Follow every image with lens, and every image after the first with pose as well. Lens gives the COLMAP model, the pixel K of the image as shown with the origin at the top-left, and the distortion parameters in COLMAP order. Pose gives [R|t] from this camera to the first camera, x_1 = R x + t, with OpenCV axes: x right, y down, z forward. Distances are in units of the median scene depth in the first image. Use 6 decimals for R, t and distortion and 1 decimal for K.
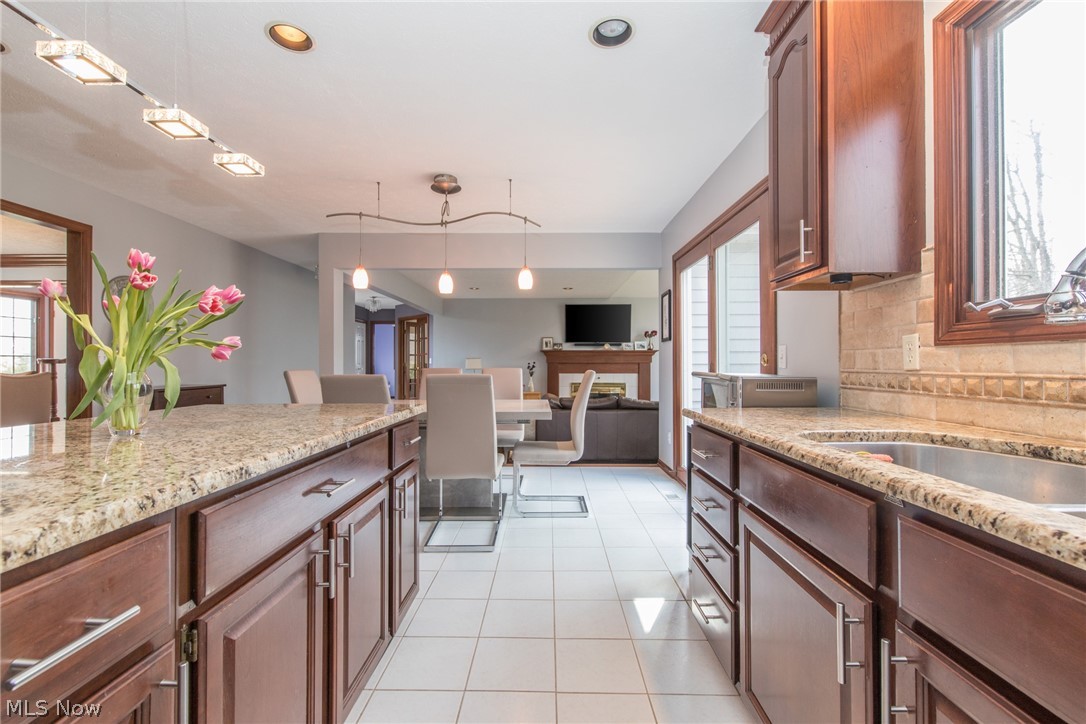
lens RADIAL K [[464.5, 0, 539.3], [0, 464.5, 357.0], [0, 0, 1]] dist [0.000282, -0.000729]
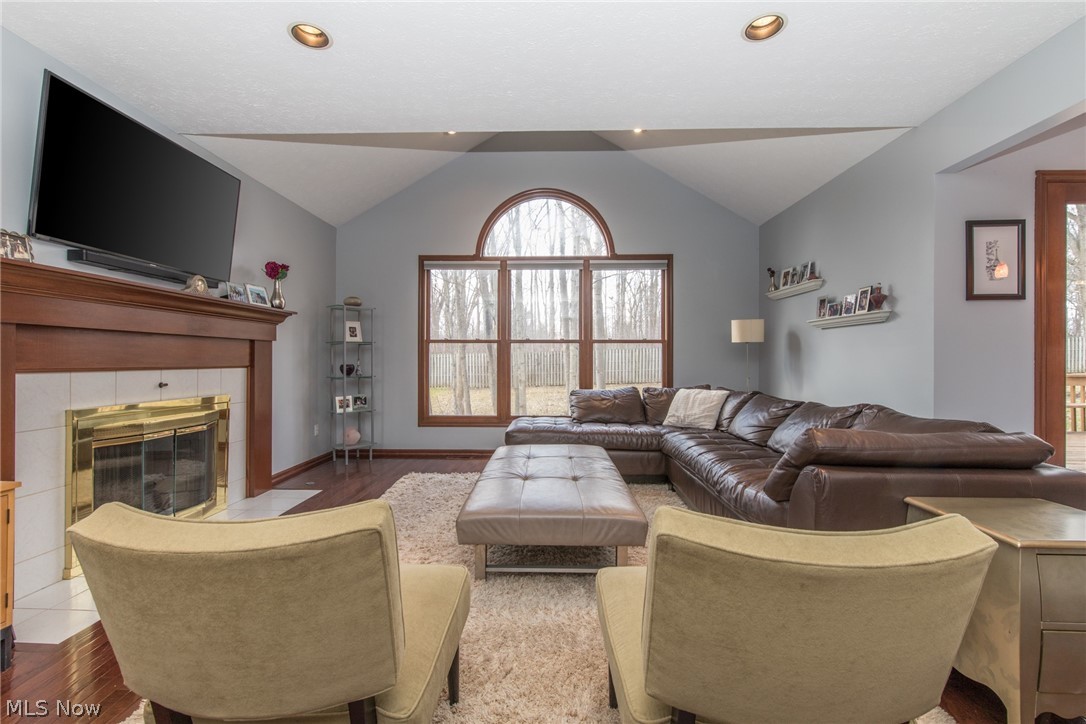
lens RADIAL K [[464.5, 0, 539.3], [0, 464.5, 357.0], [0, 0, 1]] dist [0.000282, -0.000729]
pose [[0.008079, 0.005367, 0.999953, -0.168574], [-0.014663, 0.999879, -0.005248, 0.025583], [-0.999860, -0.014620, 0.008156, 0.756107]]
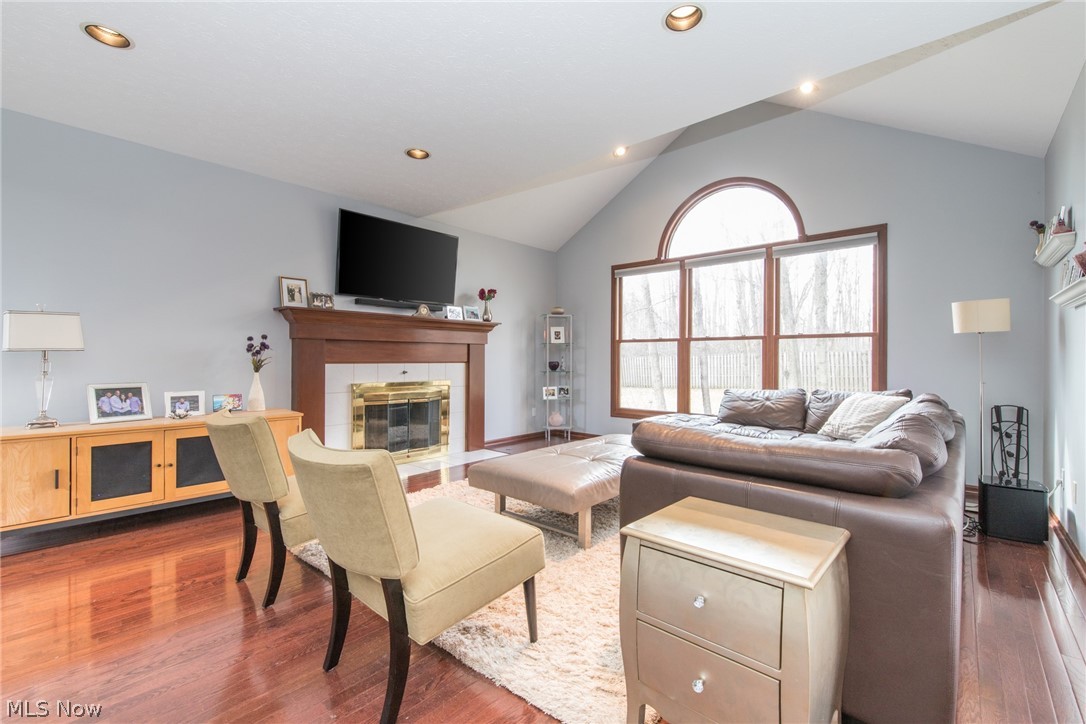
lens RADIAL K [[464.5, 0, 539.3], [0, 464.5, 357.0], [0, 0, 1]] dist [0.000282, -0.000729]
pose [[0.650600, 0.003046, 0.759415, -0.157289], [-0.011380, 0.999919, 0.005739, 0.024537], [-0.759336, -0.012375, 0.650582, 0.566061]]
